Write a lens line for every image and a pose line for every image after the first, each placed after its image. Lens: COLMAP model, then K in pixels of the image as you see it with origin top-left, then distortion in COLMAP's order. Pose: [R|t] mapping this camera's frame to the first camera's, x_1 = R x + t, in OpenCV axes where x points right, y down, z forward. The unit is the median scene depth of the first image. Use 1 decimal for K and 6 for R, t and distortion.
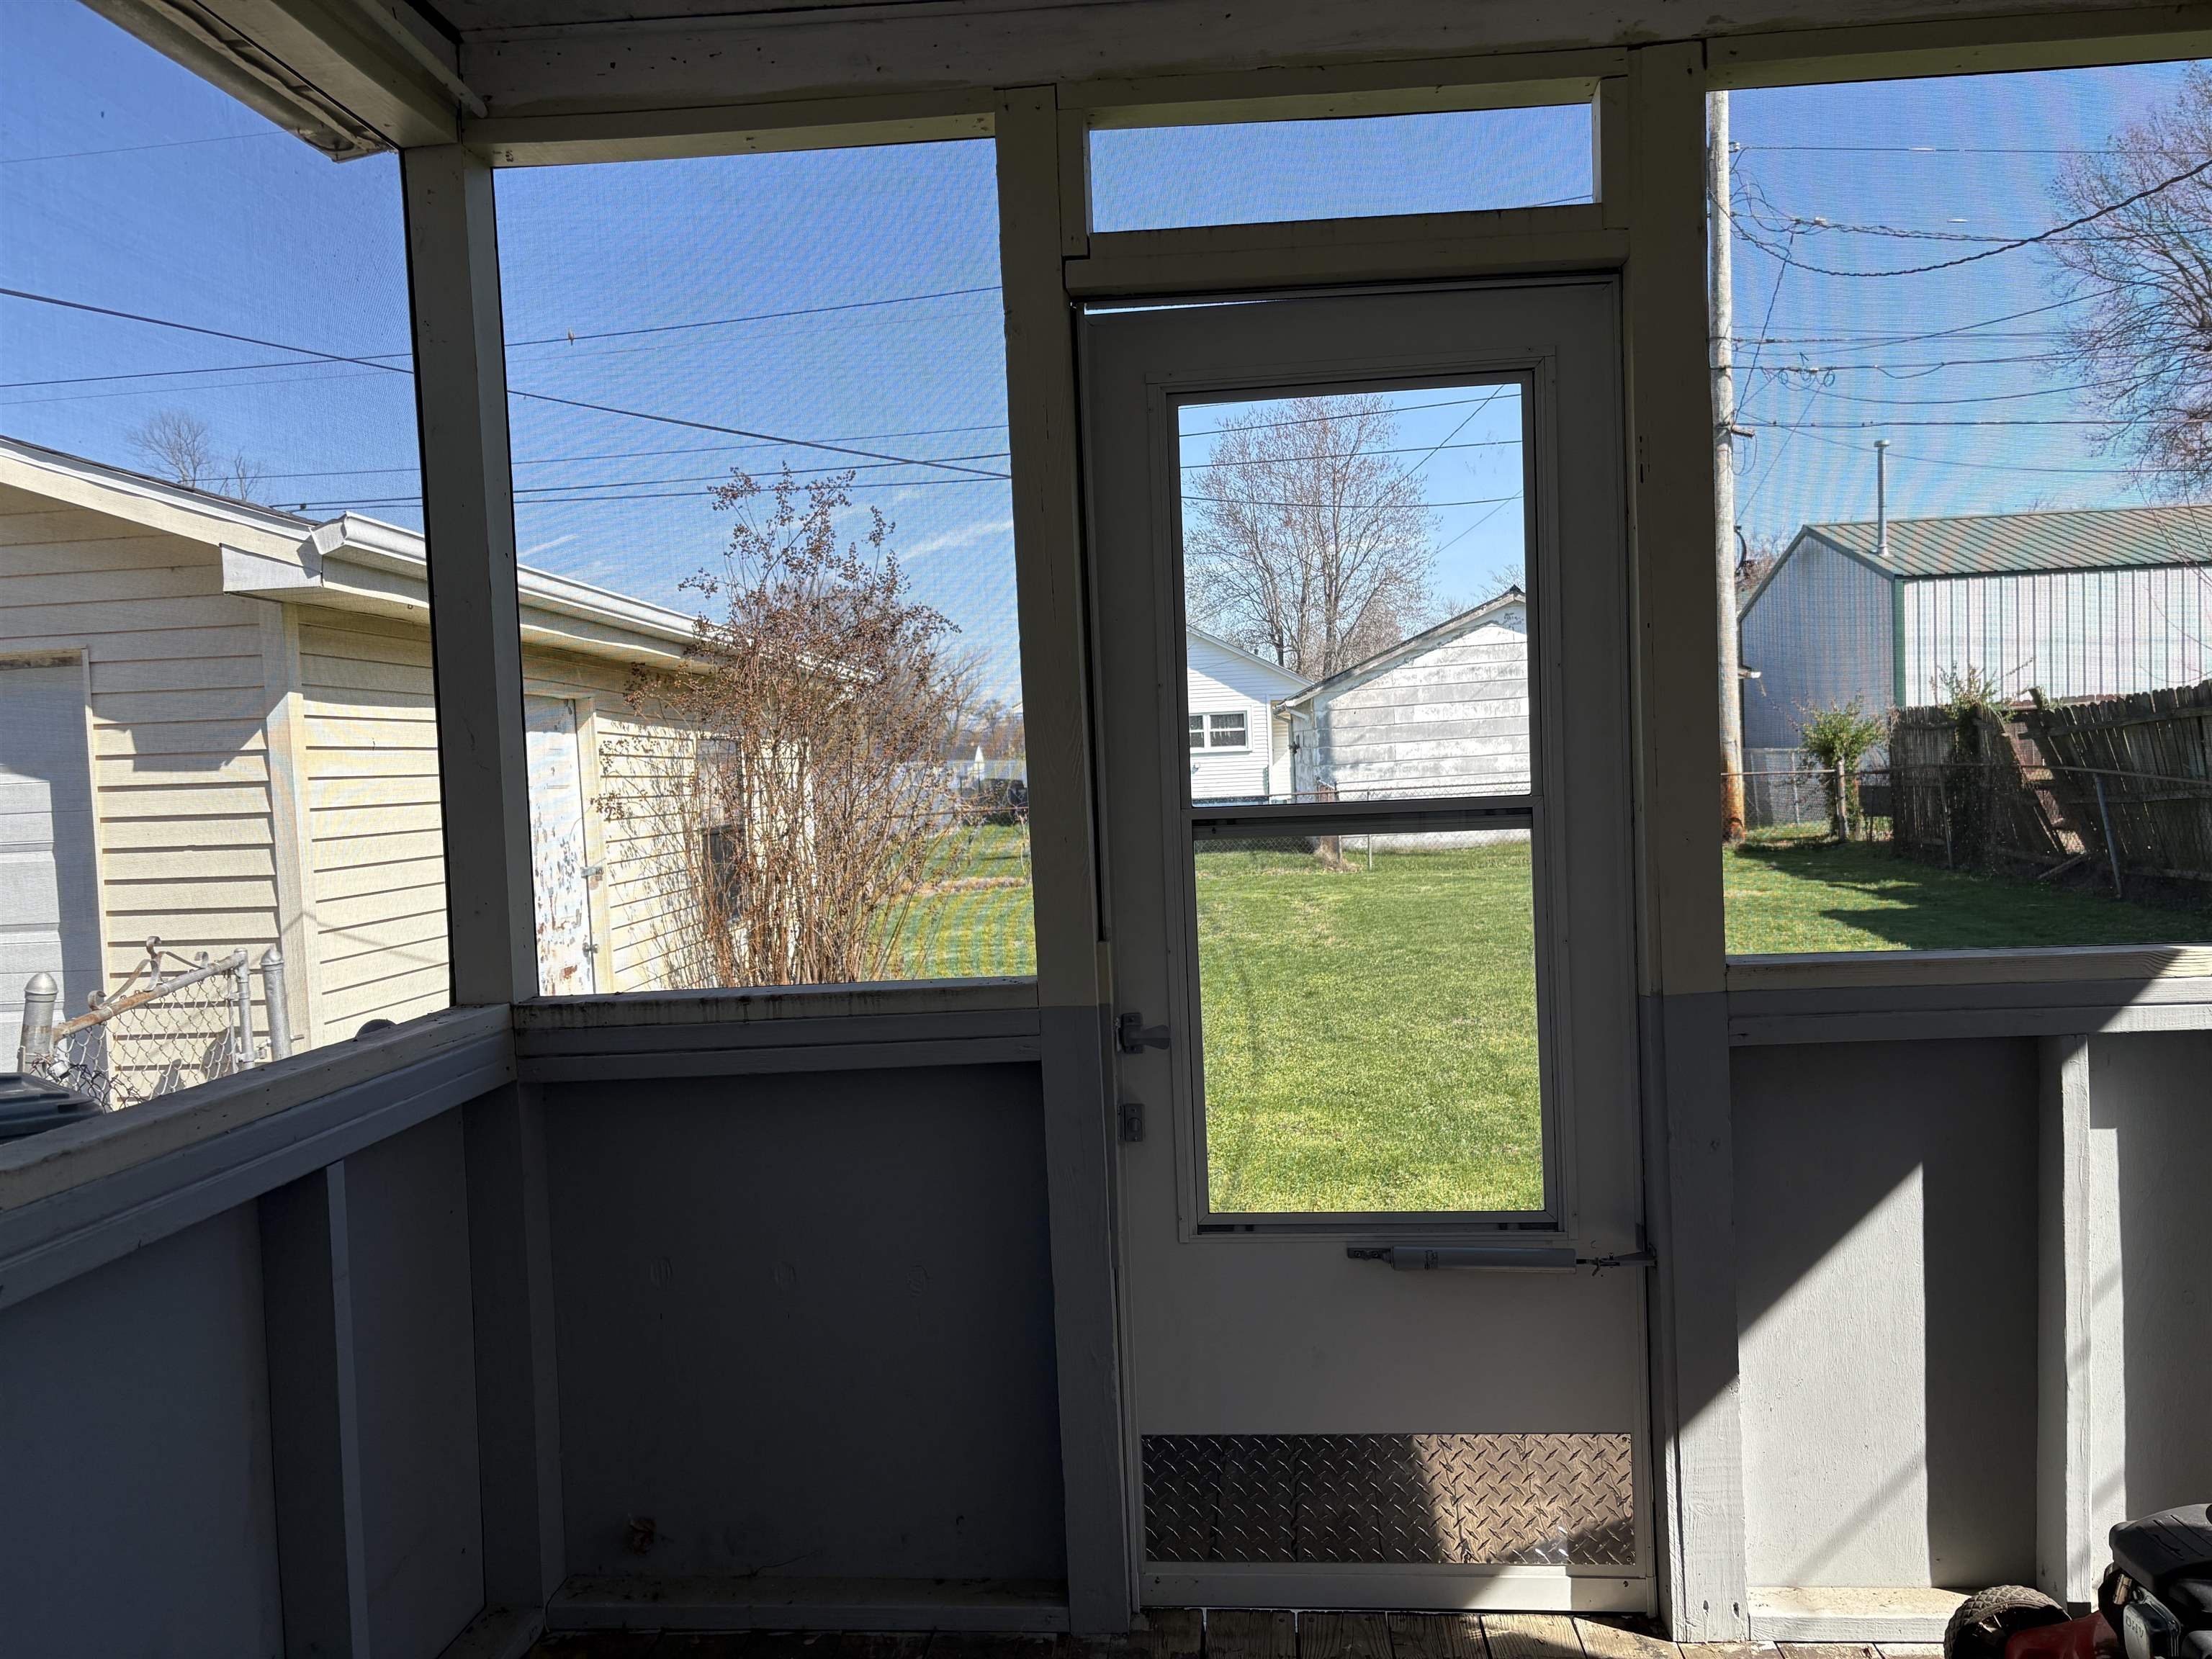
lens RADIAL K [[1694.2, 0, 1106.0], [0, 1694.2, 829.5], [0, 0, 1]] dist [0.037507, -0.048491]
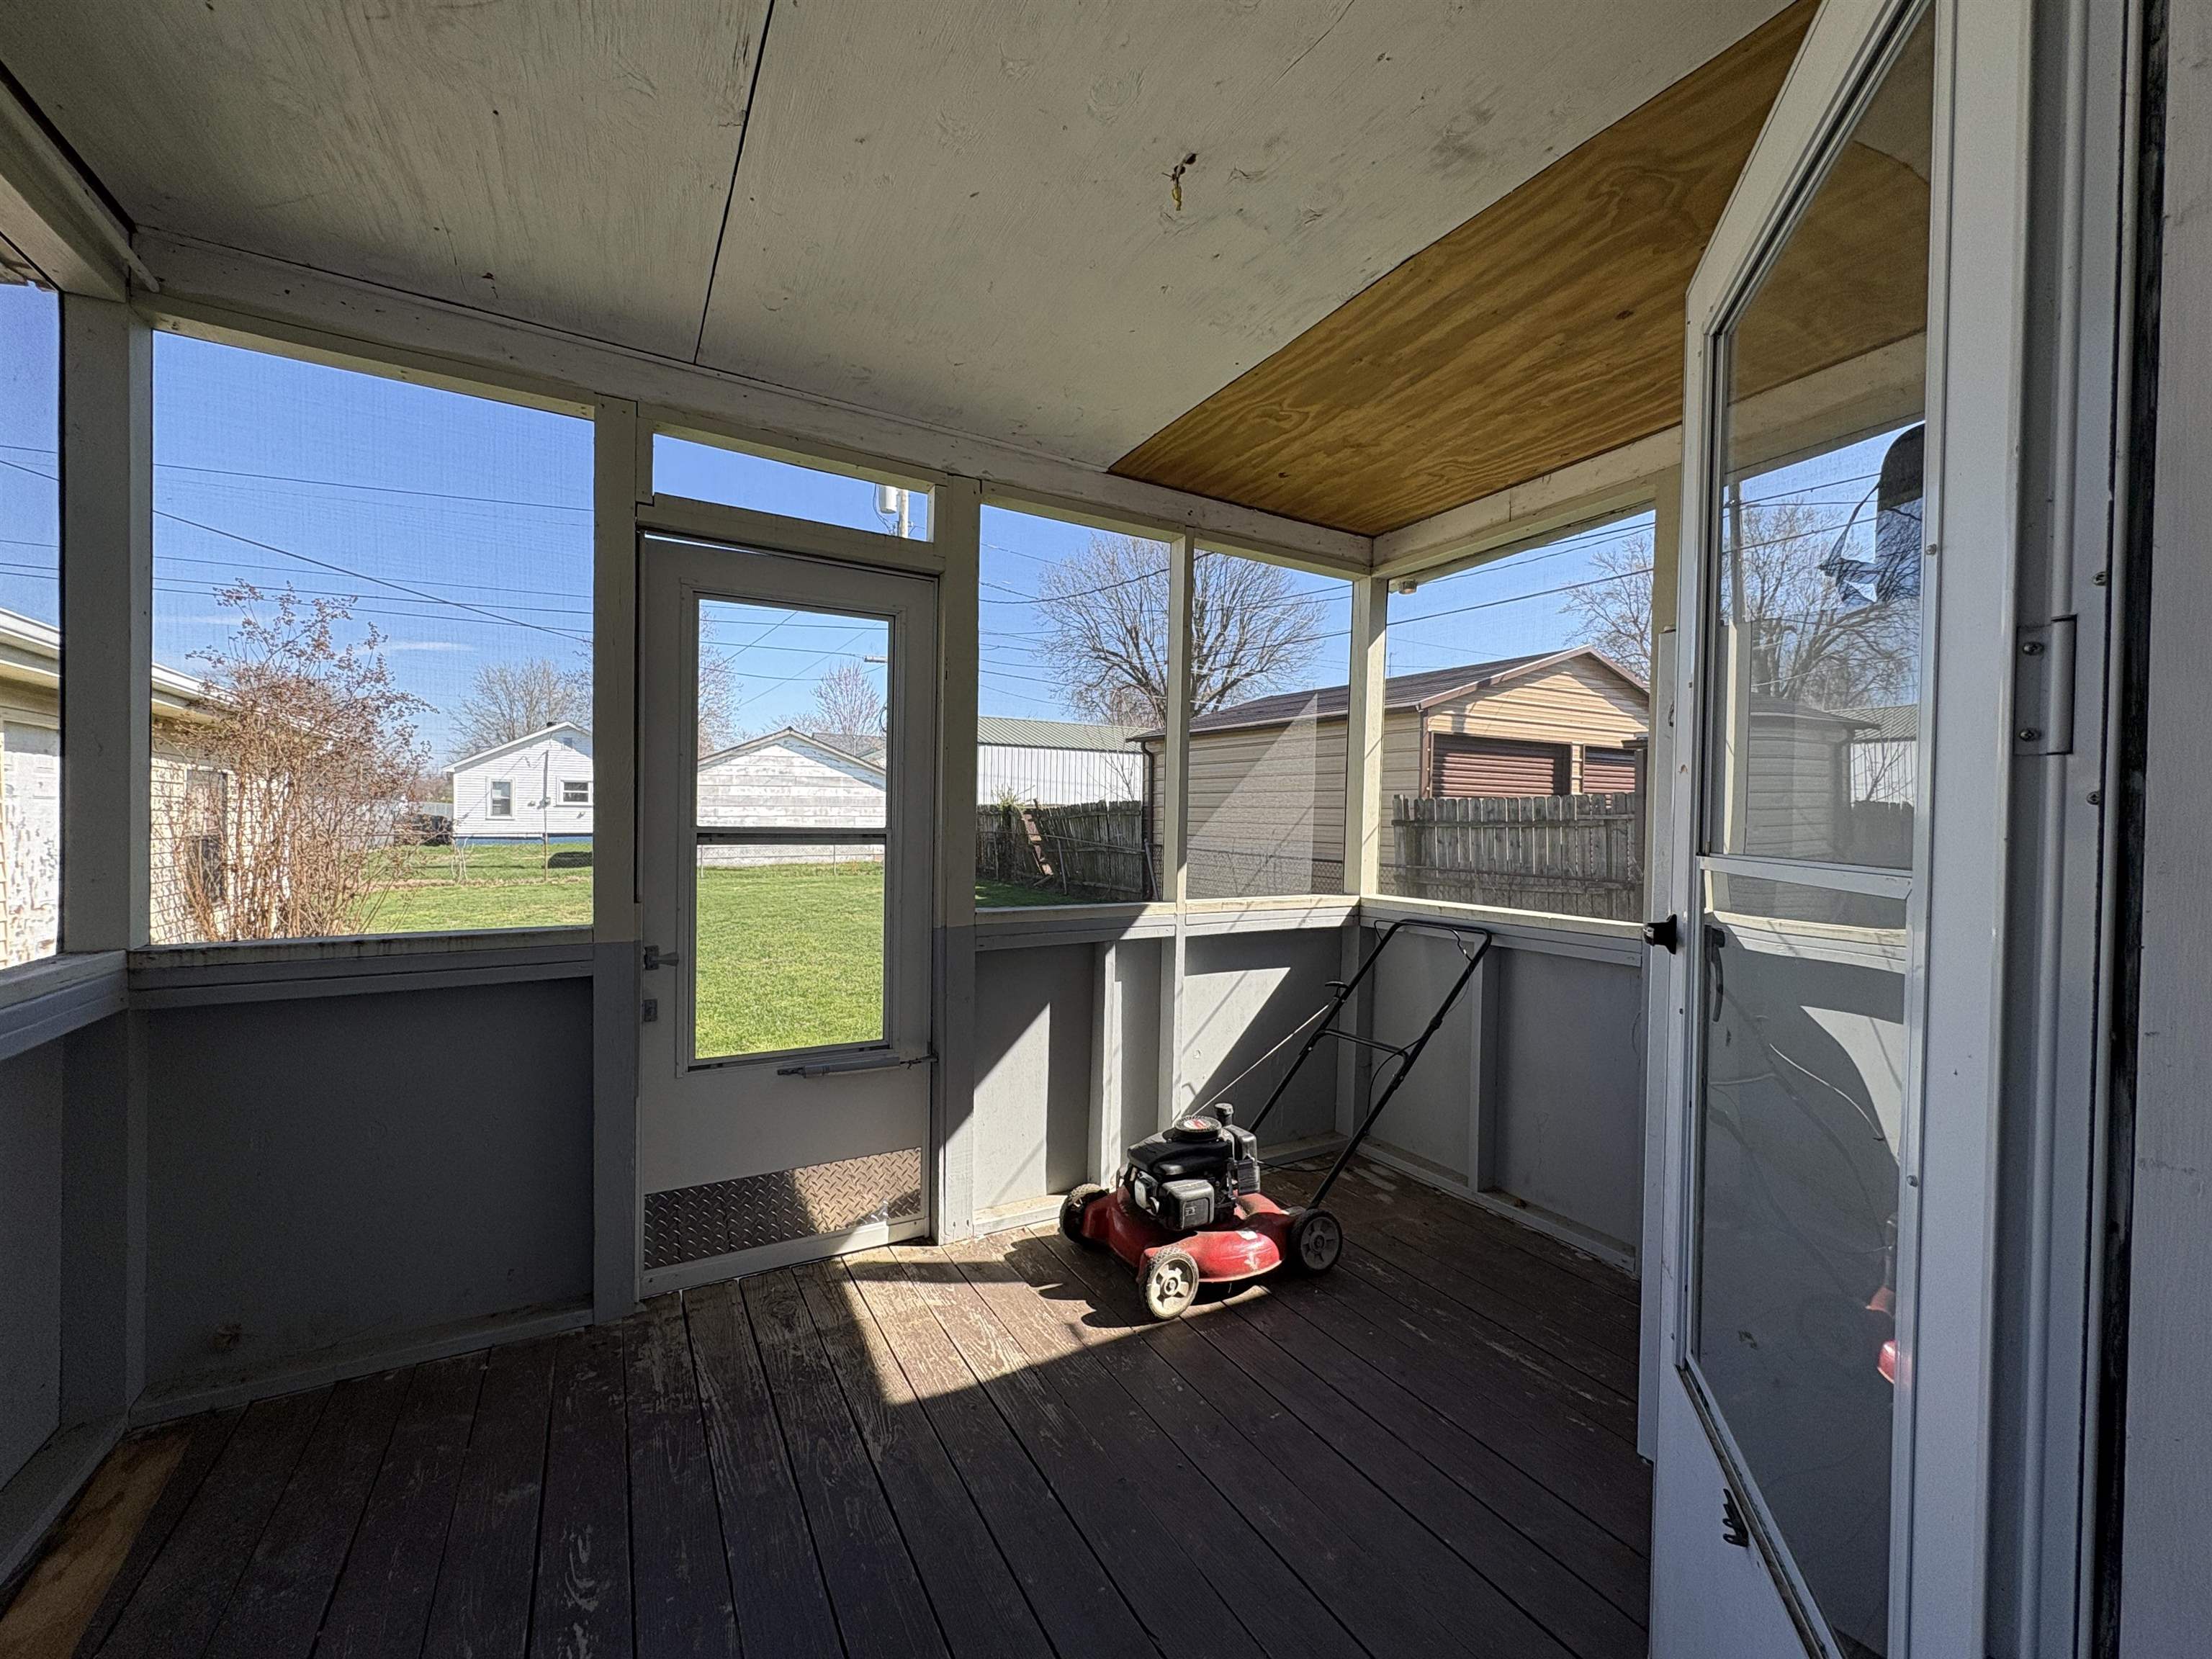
lens RADIAL K [[901.2, 0, 1106.0], [0, 901.2, 829.5], [0, 0, 1]] dist [-0.000224, -0.003722]
pose [[0.815549, 0.047172, 0.576762, -0.141256], [-0.024779, 0.998605, -0.046636, 0.023225], [-0.578157, 0.023742, 0.815580, -0.004460]]
